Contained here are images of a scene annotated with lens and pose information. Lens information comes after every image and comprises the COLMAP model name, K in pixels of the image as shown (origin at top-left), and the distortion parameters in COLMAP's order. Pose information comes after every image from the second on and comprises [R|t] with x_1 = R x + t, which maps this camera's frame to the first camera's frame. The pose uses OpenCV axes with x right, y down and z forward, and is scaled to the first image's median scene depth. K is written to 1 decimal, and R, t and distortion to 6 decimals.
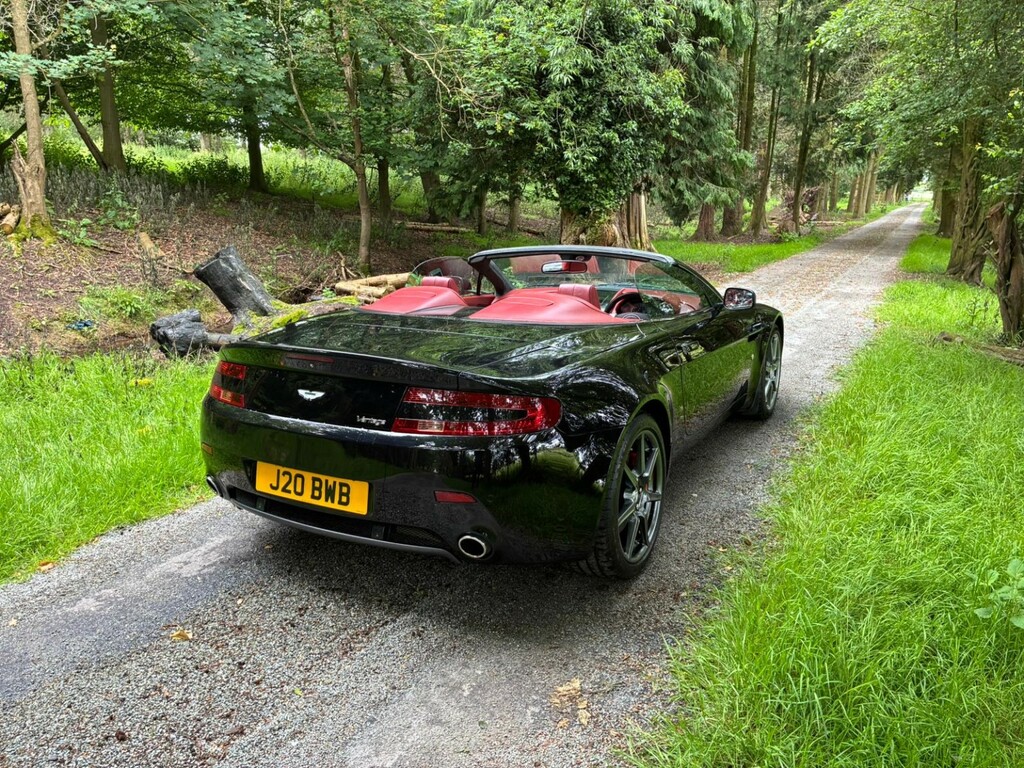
lens RADIAL K [[772.0, 0, 511.7], [0, 772.0, 382.6], [0, 0, 1]] dist [0.050523, -0.070799]
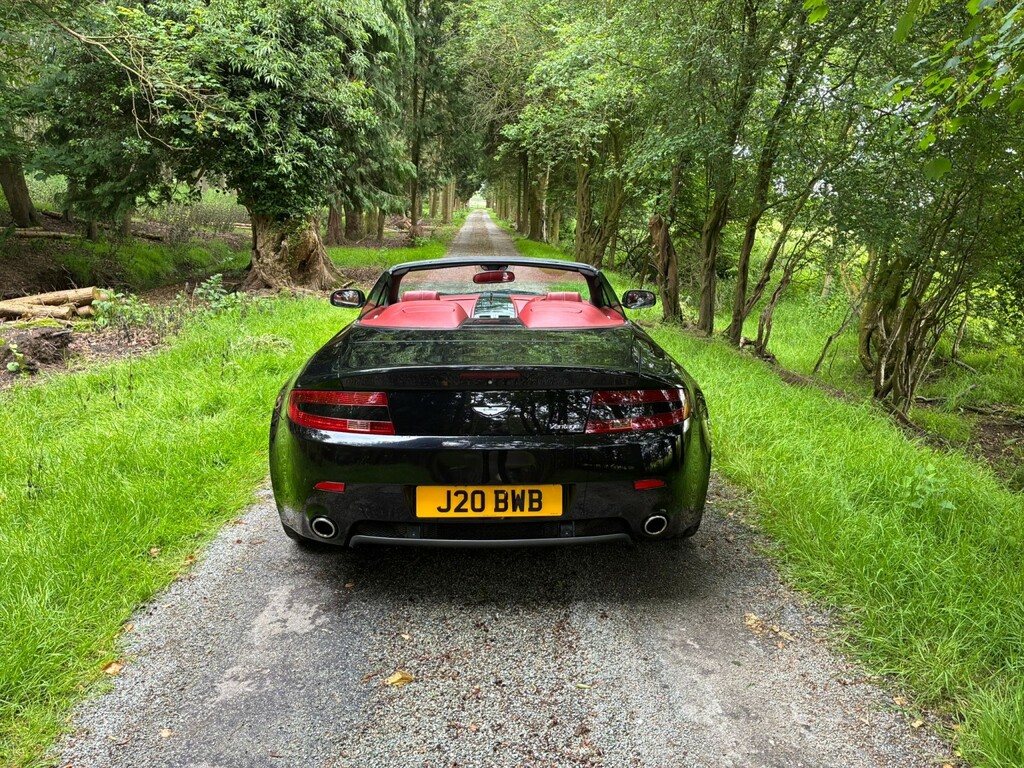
lens RADIAL K [[772.0, 0, 516.1], [0, 772.0, 378.4], [0, 0, 1]] dist [0.050523, -0.070799]
pose [[0.862351, -0.097130, 0.496907, -0.175973], [0.101851, 0.994643, 0.017665, -0.009718], [-0.495961, 0.035377, 0.867624, 0.024025]]
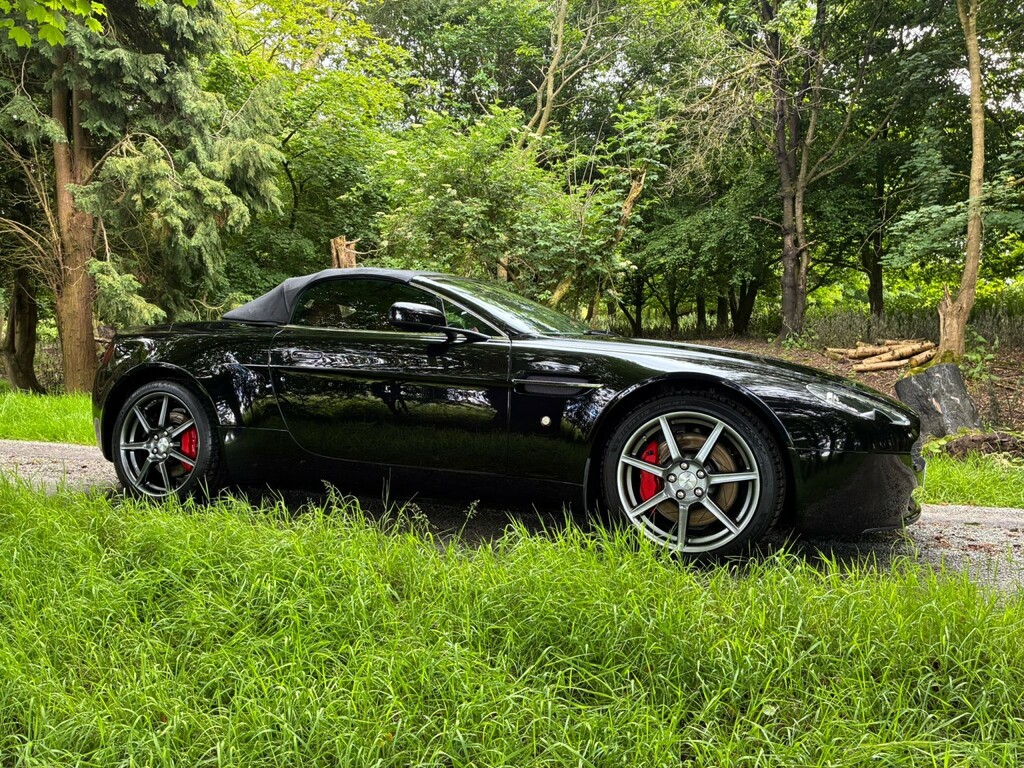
lens RADIAL K [[772.0, 0, 511.7], [0, 772.0, 379.5], [0, 0, 1]] dist [0.050523, -0.070799]
pose [[0.112052, 0.010910, -0.993642, 0.410305], [-0.244524, 0.969495, -0.016930, -0.021238], [0.963147, 0.244867, 0.111302, 0.383052]]
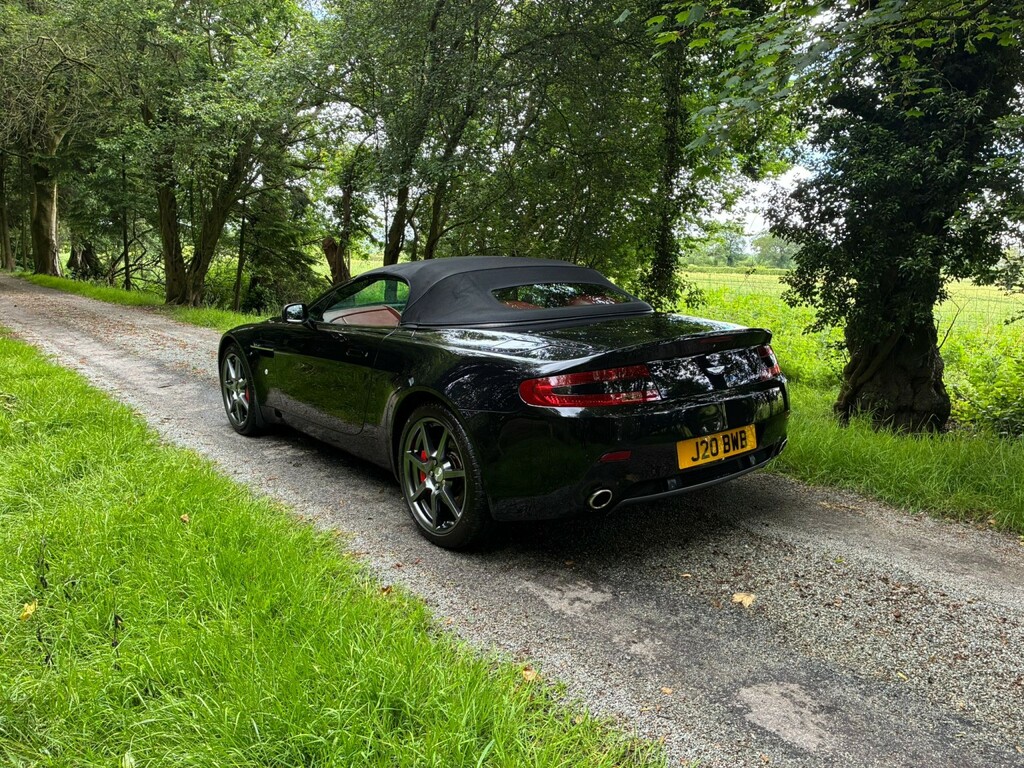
lens RADIAL K [[772.0, 0, 509.6], [0, 772.0, 384.4], [0, 0, 1]] dist [0.050523, -0.070799]
pose [[0.390652, -0.163037, 0.905986, -0.360935], [0.208825, 0.974228, 0.085275, -0.032137], [-0.896540, 0.155879, 0.414631, 0.189802]]
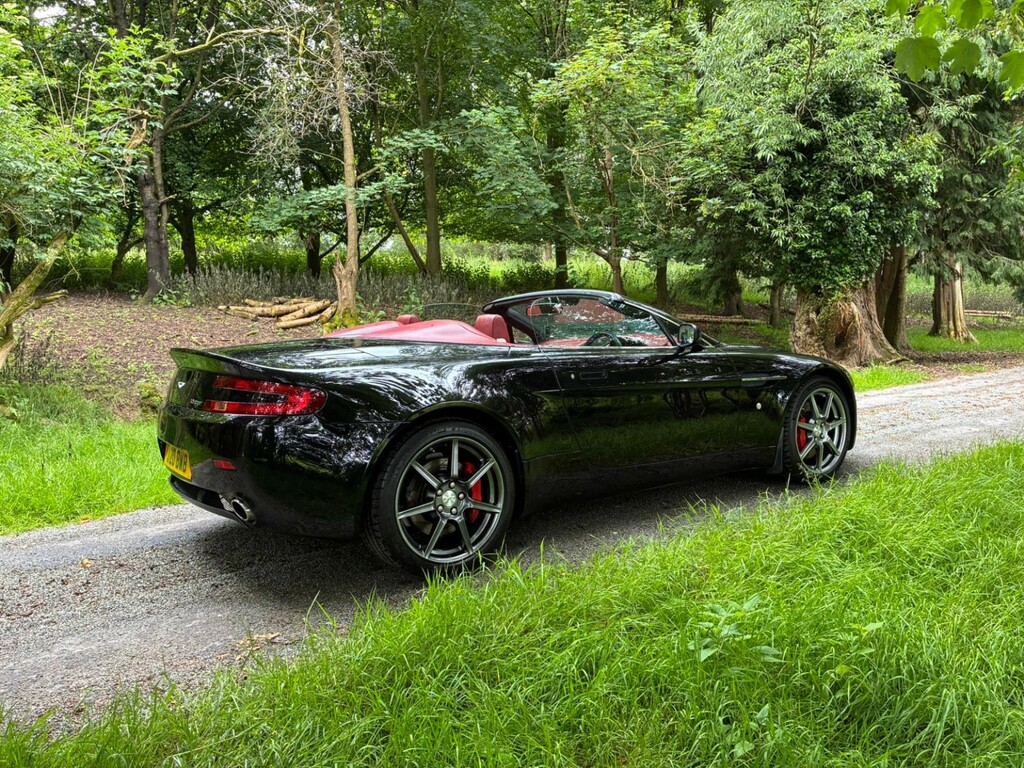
lens RADIAL K [[772.0, 0, 512.5], [0, 772.0, 382.8], [0, 0, 1]] dist [0.050523, -0.070799]
pose [[0.902663, 0.018870, -0.429935, 0.189210], [-0.074920, 0.990673, -0.113817, 0.027942], [0.423777, 0.134949, 0.895657, 0.020323]]
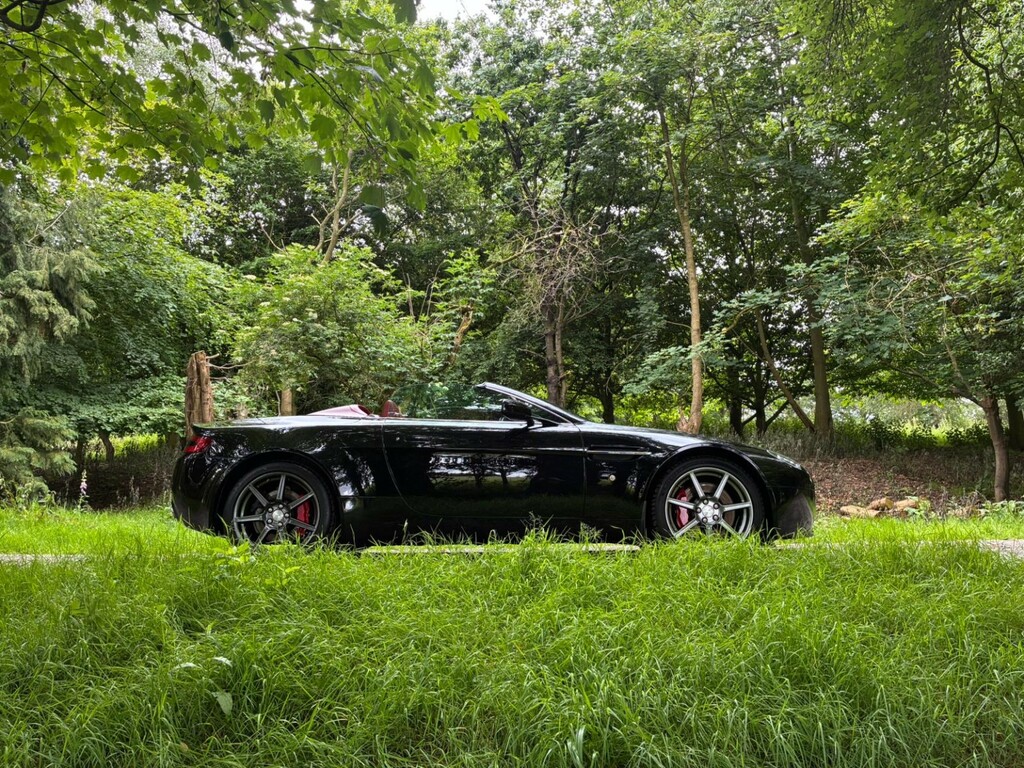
lens RADIAL K [[772.0, 0, 514.8], [0, 772.0, 385.7], [0, 0, 1]] dist [0.050523, -0.070799]
pose [[0.462340, -0.133934, -0.876529, 0.487052], [-0.192387, 0.949826, -0.246611, 0.052301], [0.865580, 0.282652, 0.413376, 0.193567]]
